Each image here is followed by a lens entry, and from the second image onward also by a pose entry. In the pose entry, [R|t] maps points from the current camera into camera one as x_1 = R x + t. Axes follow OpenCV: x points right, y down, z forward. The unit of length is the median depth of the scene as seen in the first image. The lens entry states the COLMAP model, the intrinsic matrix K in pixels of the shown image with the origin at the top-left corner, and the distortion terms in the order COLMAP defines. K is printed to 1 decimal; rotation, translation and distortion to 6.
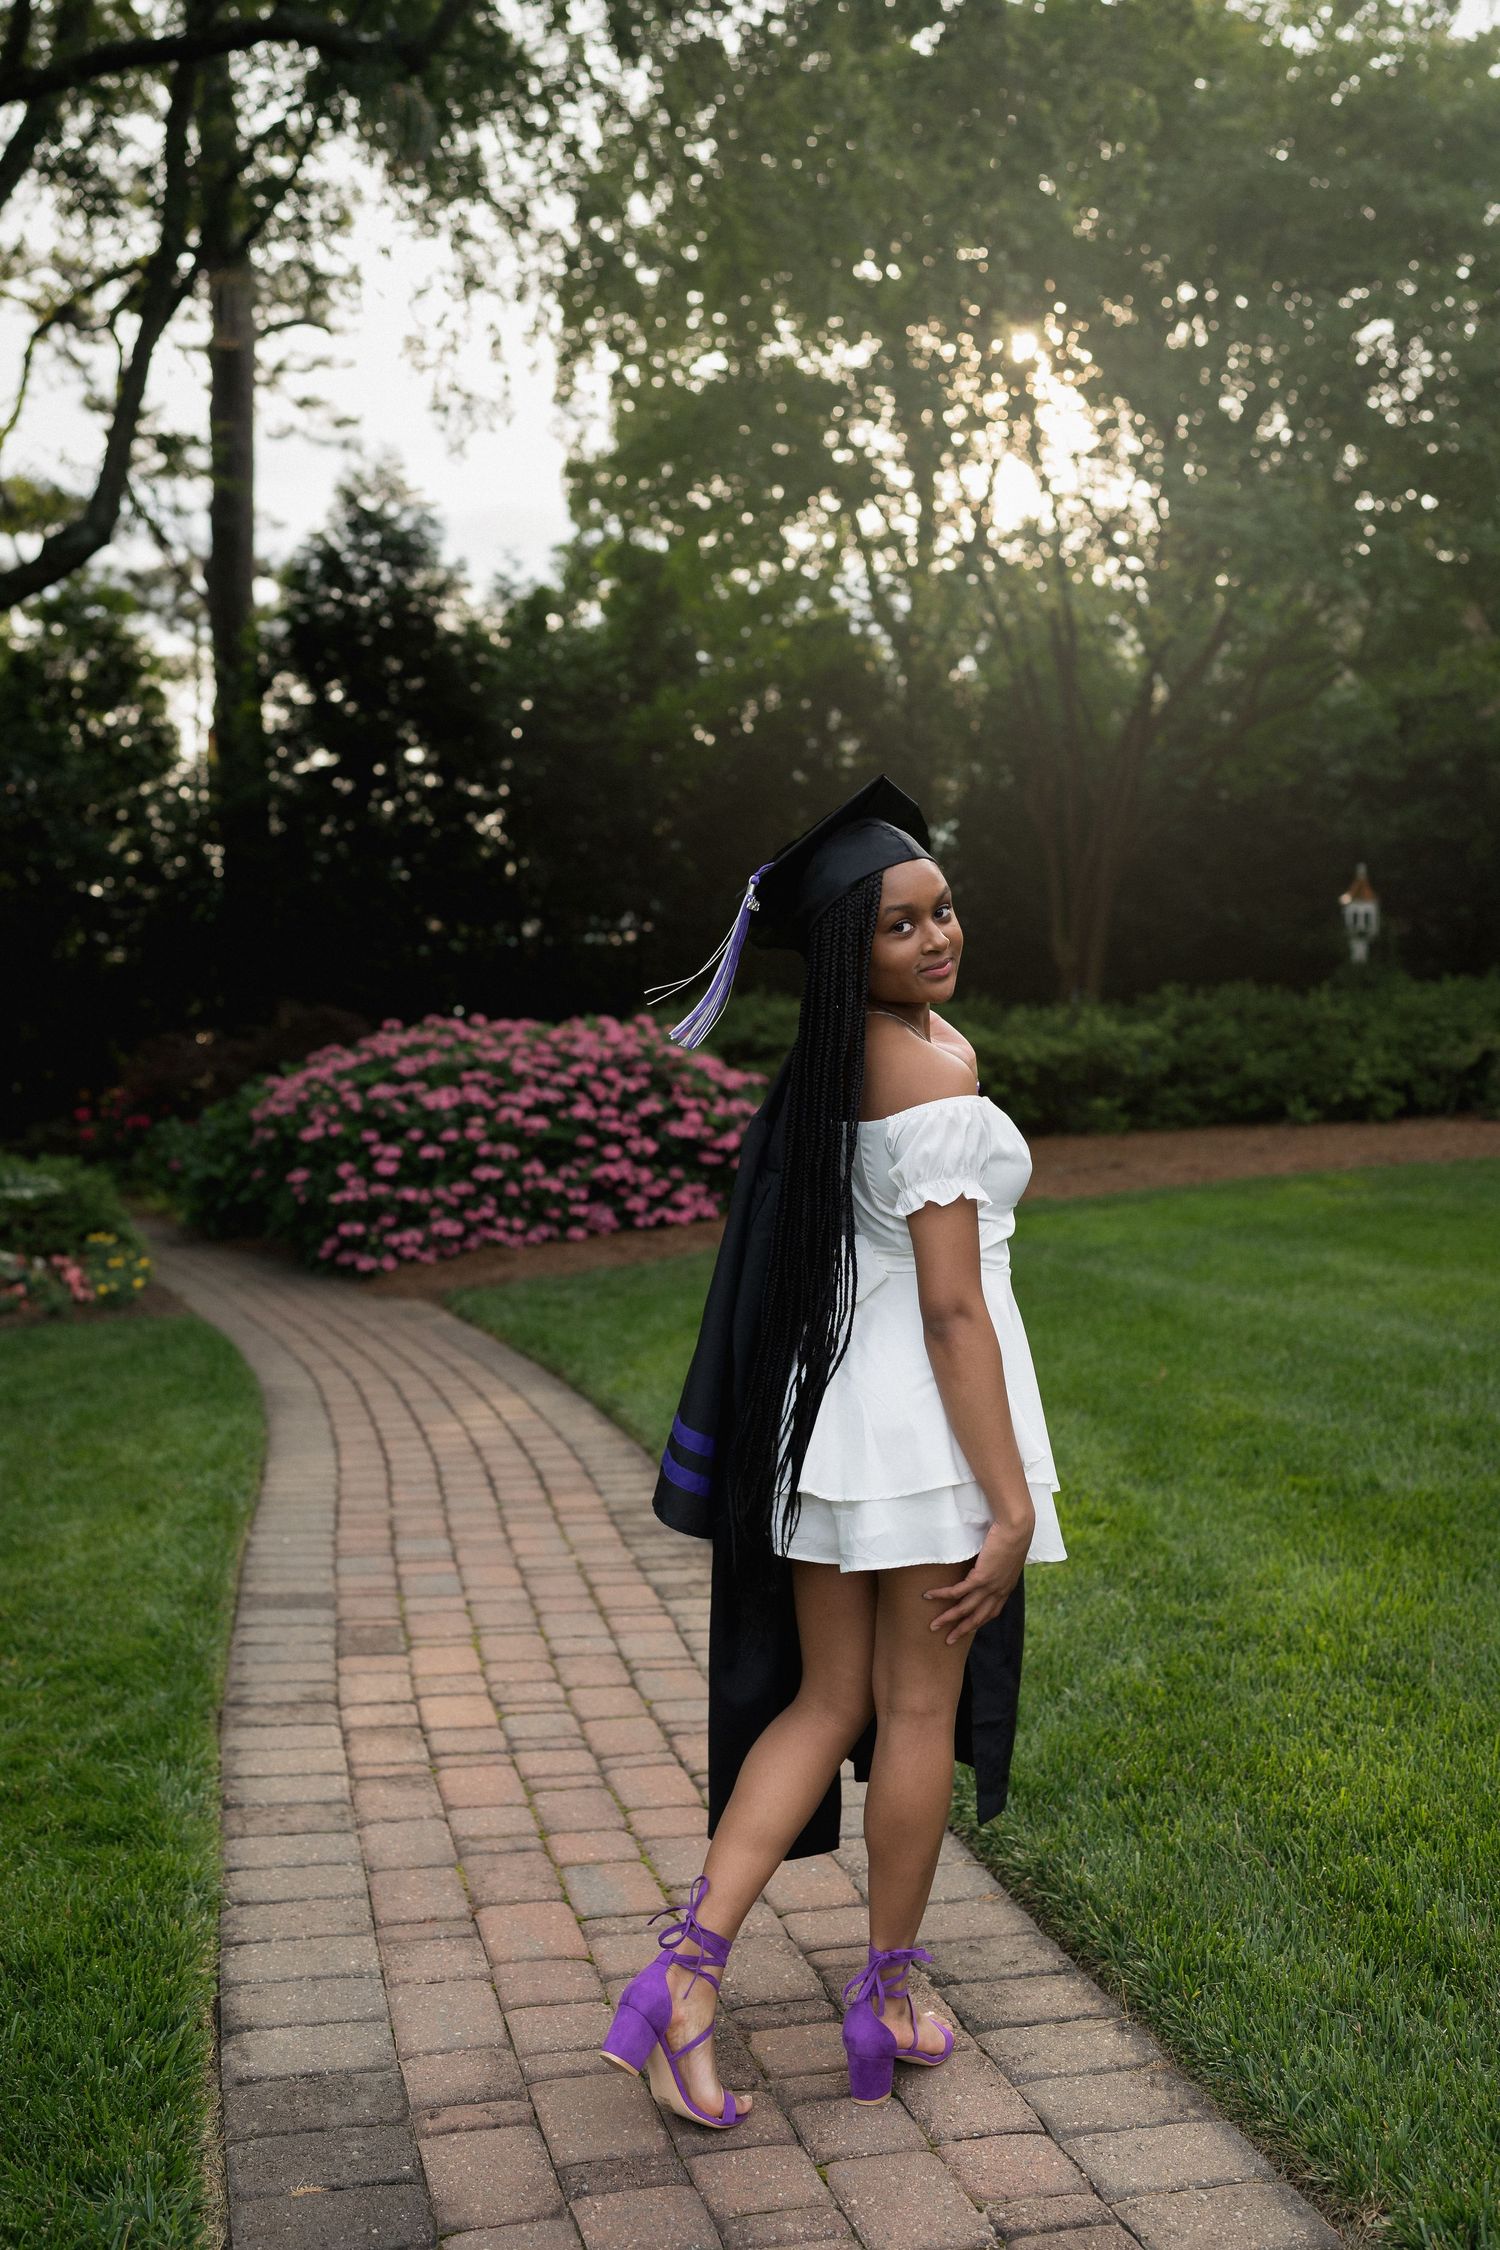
lens RADIAL K [[2405.1, 0, 750.0], [0, 2405.1, 1125.0], [0, 0, 1]] dist [0.007452, 0.011136]
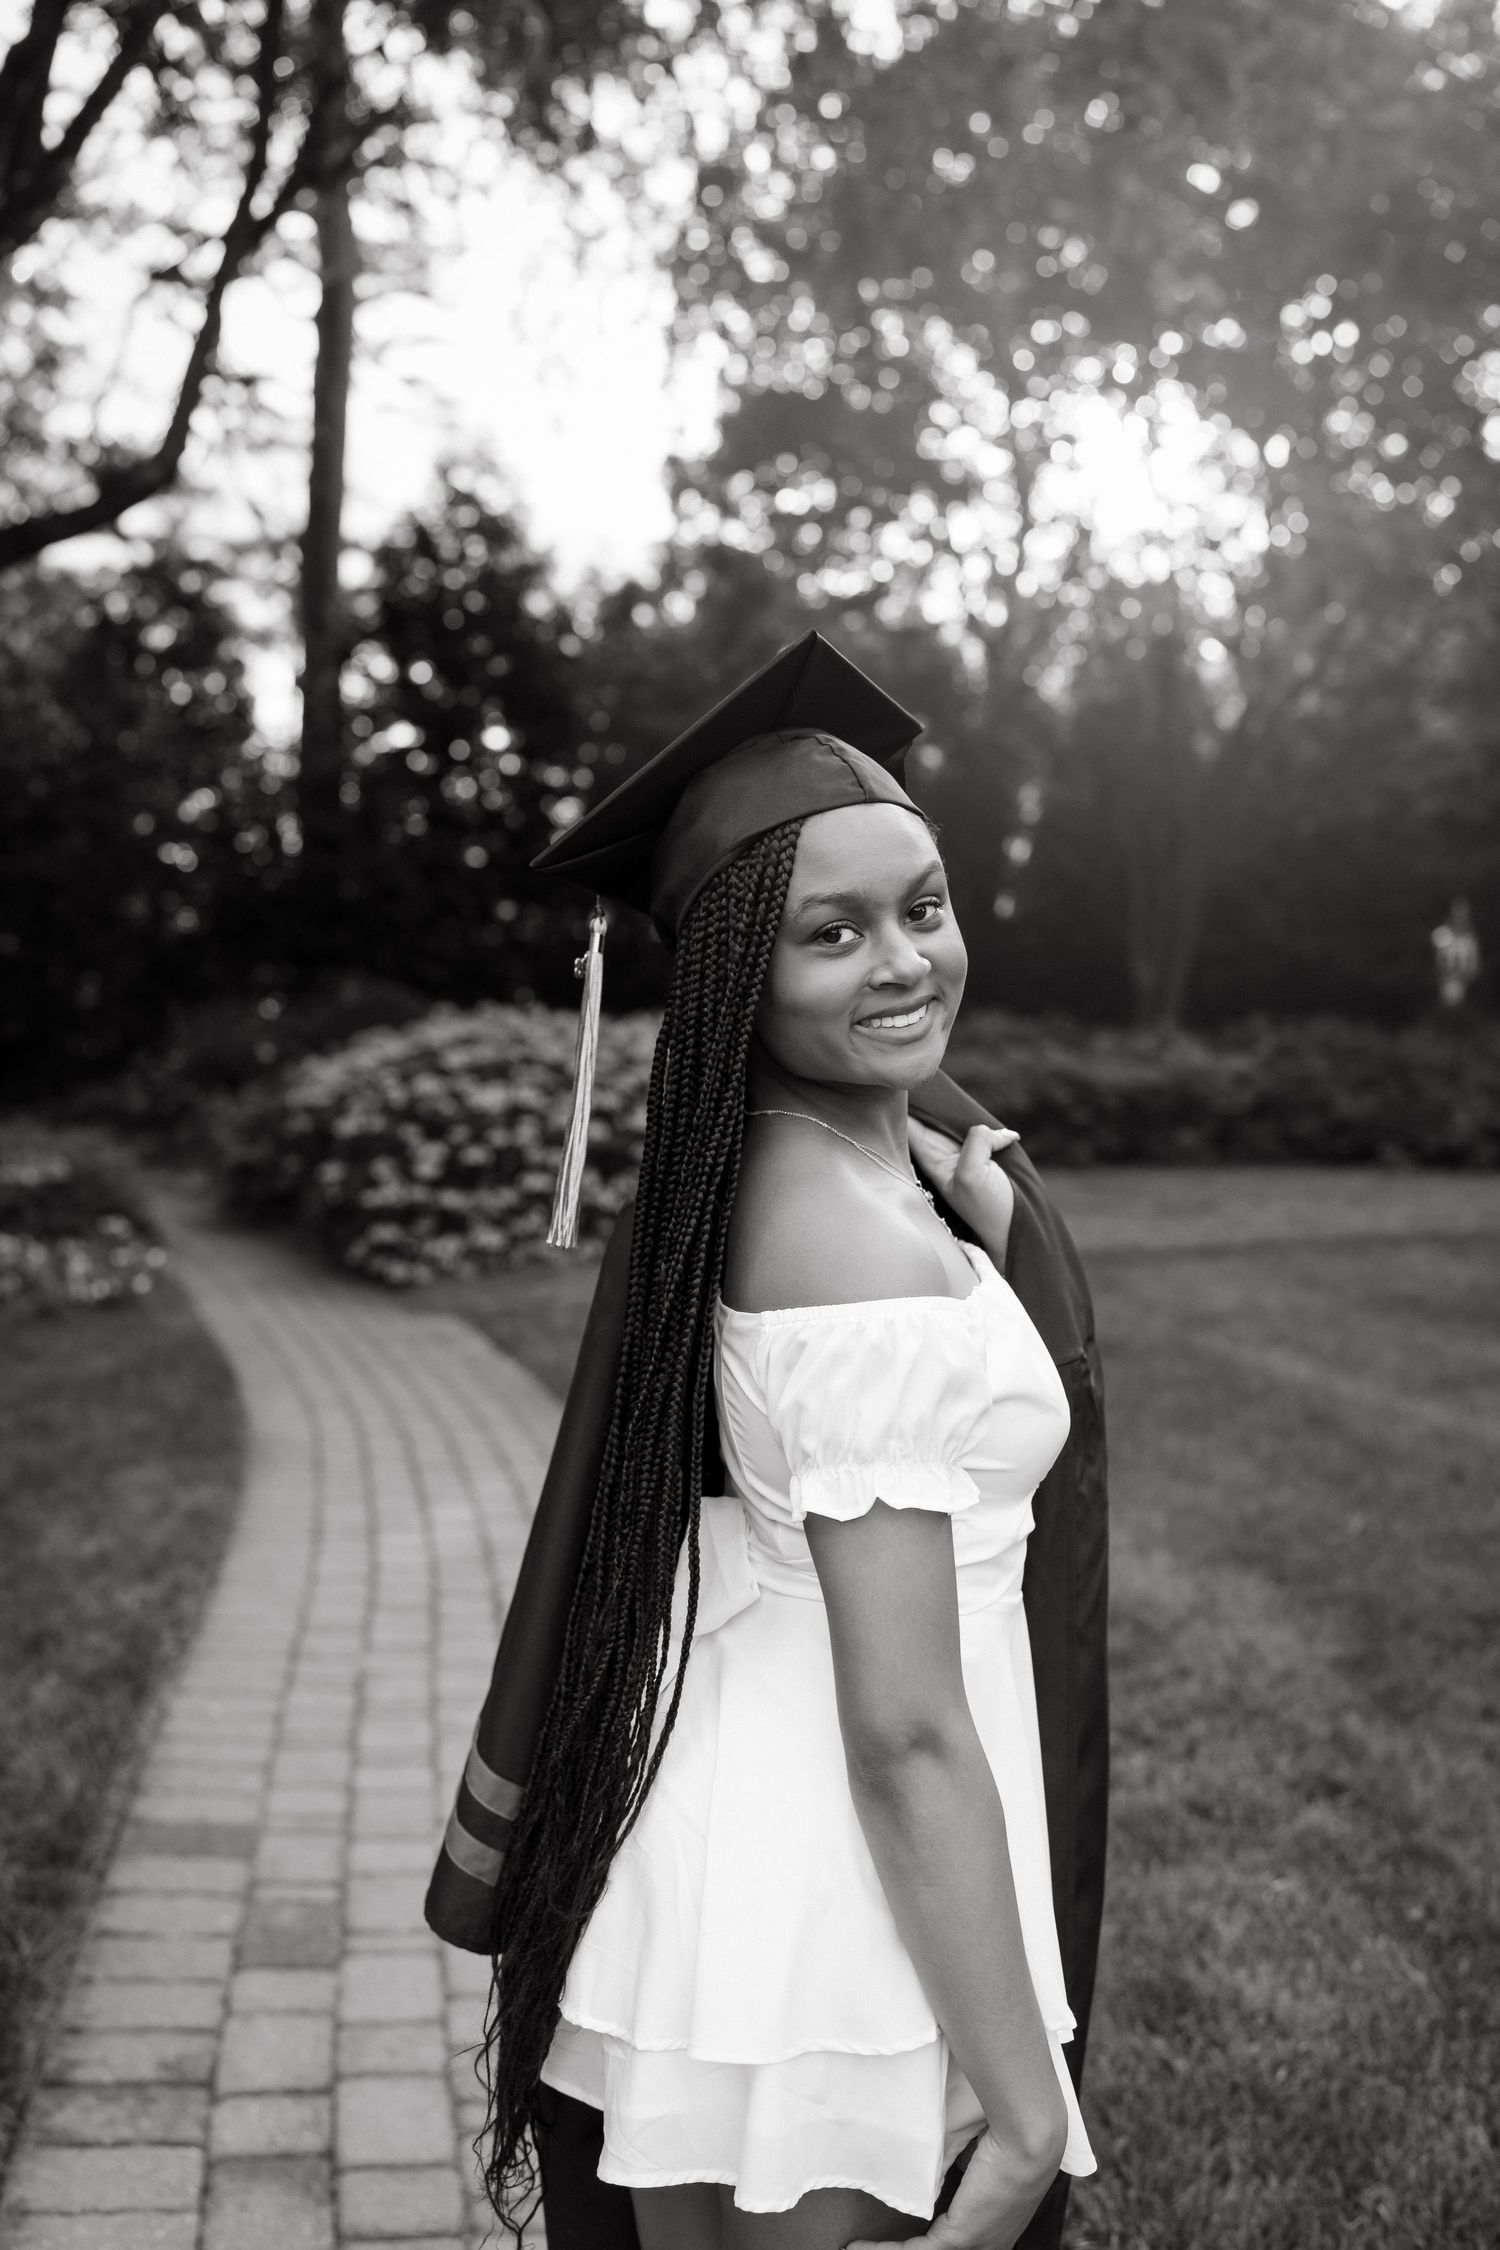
lens RADIAL K [[2293.4, 0, 750.0], [0, 2293.4, 1125.0], [0, 0, 1]] dist [0.026289, 0.006929]
pose [[0.998006, 0.059083, -0.022206, -0.005796], [-0.059015, 0.998250, 0.003737, -0.005780], [0.022388, -0.002419, 0.999746, 0.077605]]
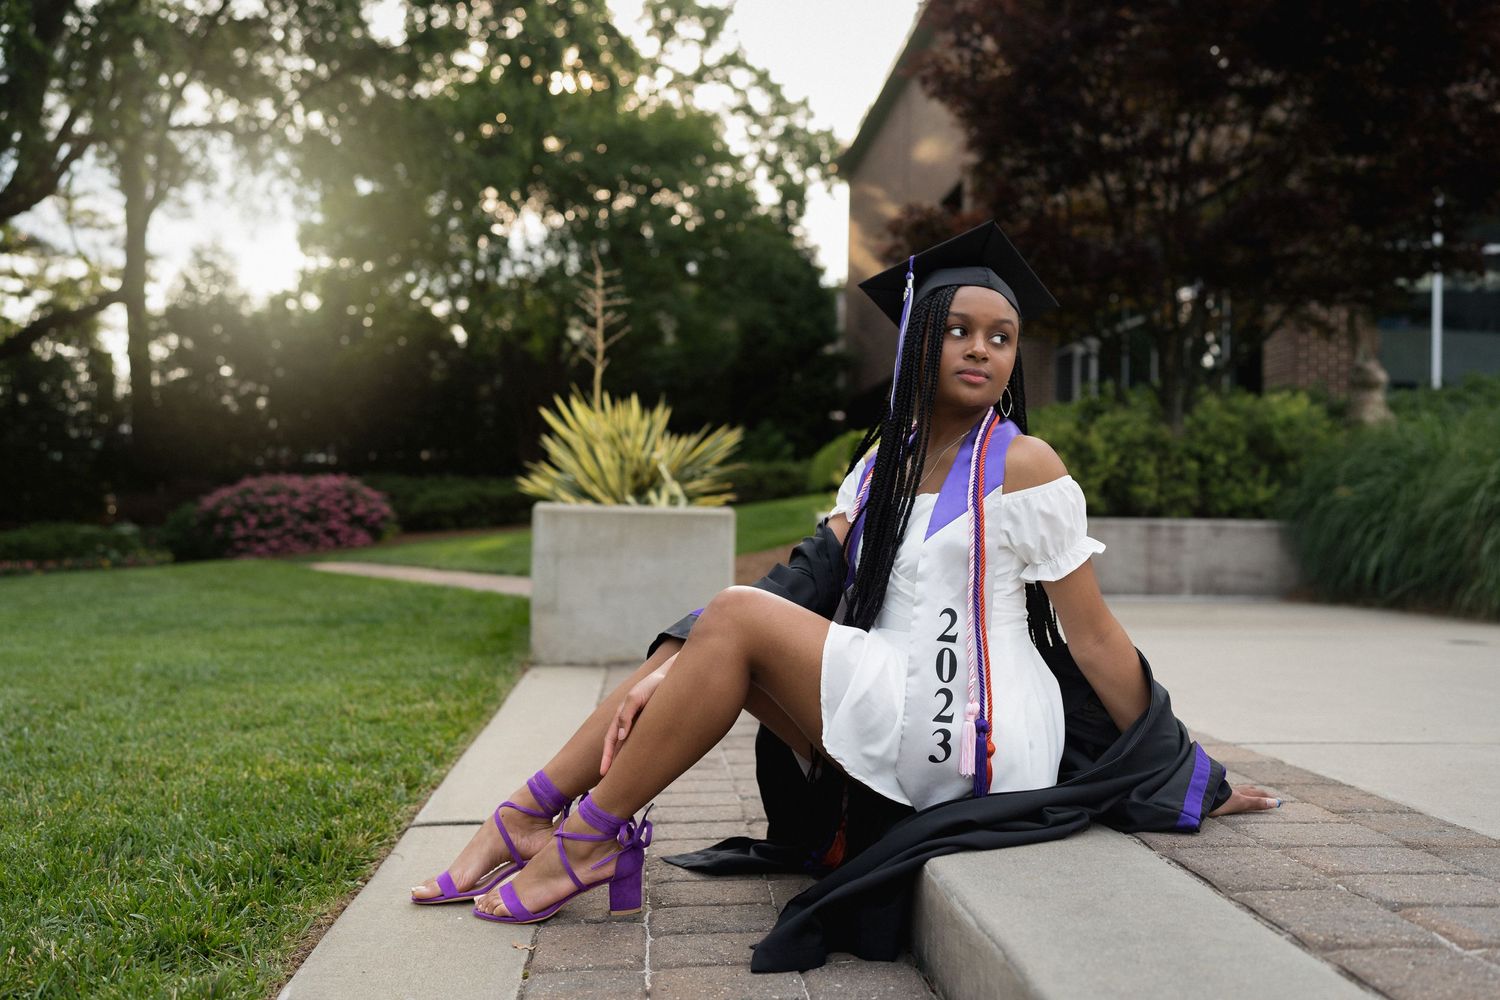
lens RADIAL K [[1516.6, 0, 777.9], [0, 1516.6, 503.9], [0, 0, 1]] dist [-0.046371, 0.004695]
pose [[0.970589, -0.008802, 0.240581, 0.015491], [0.023041, 0.998140, -0.056440, 0.067105], [-0.239636, 0.060324, 0.968987, -0.549319]]
